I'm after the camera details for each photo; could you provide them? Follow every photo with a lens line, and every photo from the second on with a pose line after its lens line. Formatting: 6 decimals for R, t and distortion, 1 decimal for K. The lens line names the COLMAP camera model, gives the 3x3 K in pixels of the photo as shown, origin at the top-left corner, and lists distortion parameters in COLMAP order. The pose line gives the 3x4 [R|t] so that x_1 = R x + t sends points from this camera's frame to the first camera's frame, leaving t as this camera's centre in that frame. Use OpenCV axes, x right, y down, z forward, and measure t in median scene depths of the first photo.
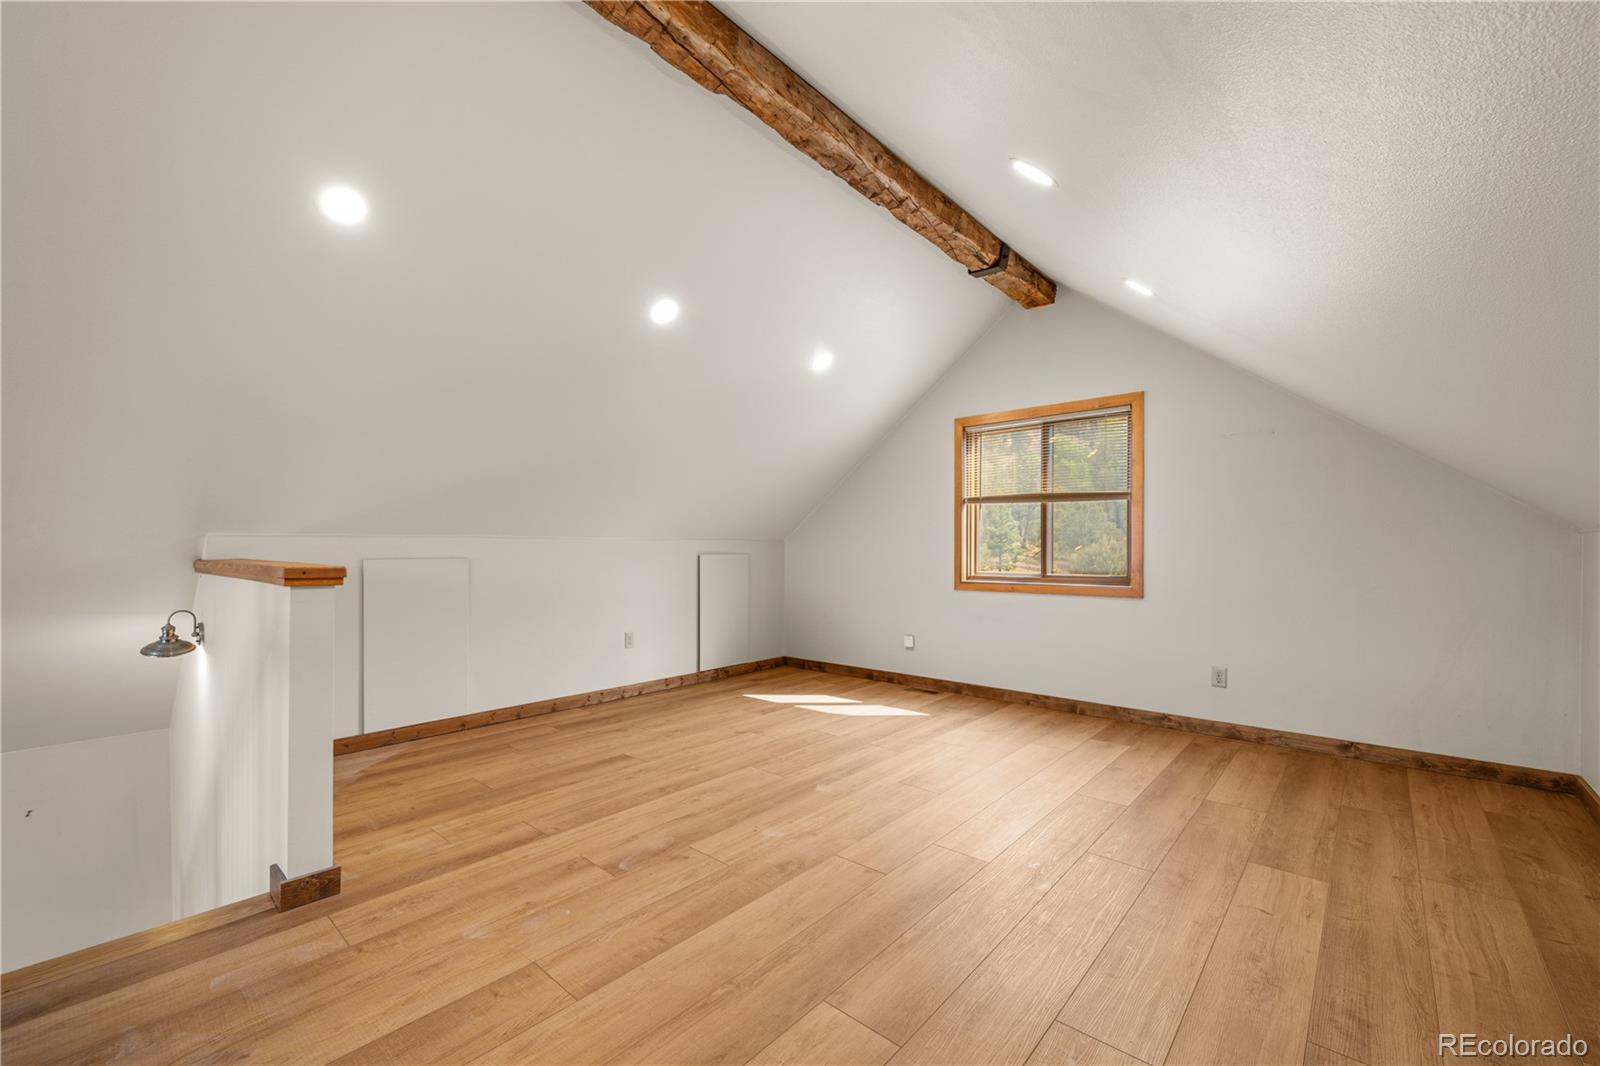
lens RADIAL K [[644.3, 0, 794.4], [0, 644.3, 531.4], [0, 0, 1]] dist [-0.000785, -0.000017]
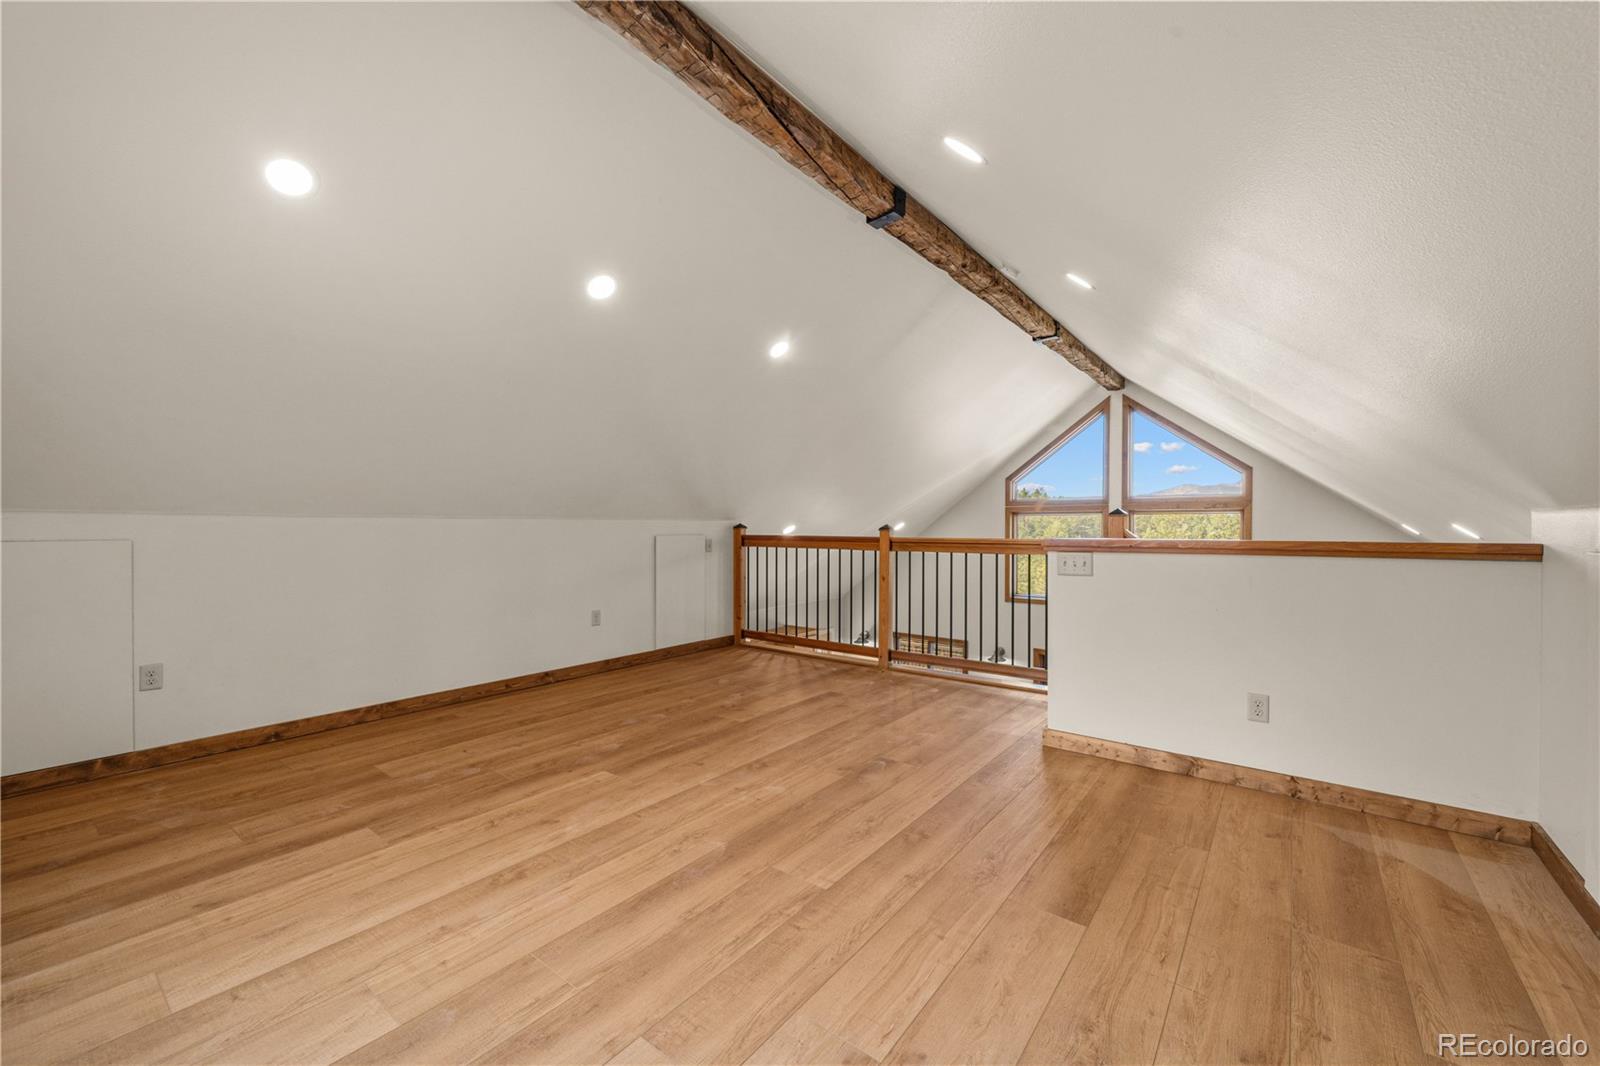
lens RADIAL K [[644.3, 0, 794.4], [0, 644.3, 531.4], [0, 0, 1]] dist [-0.000785, -0.000017]
pose [[-0.998075, -0.000772, -0.062010, 0.001431], [0.000294, 0.999852, -0.017180, 0.050643], [0.062014, -0.017165, -0.997928, 2.100249]]
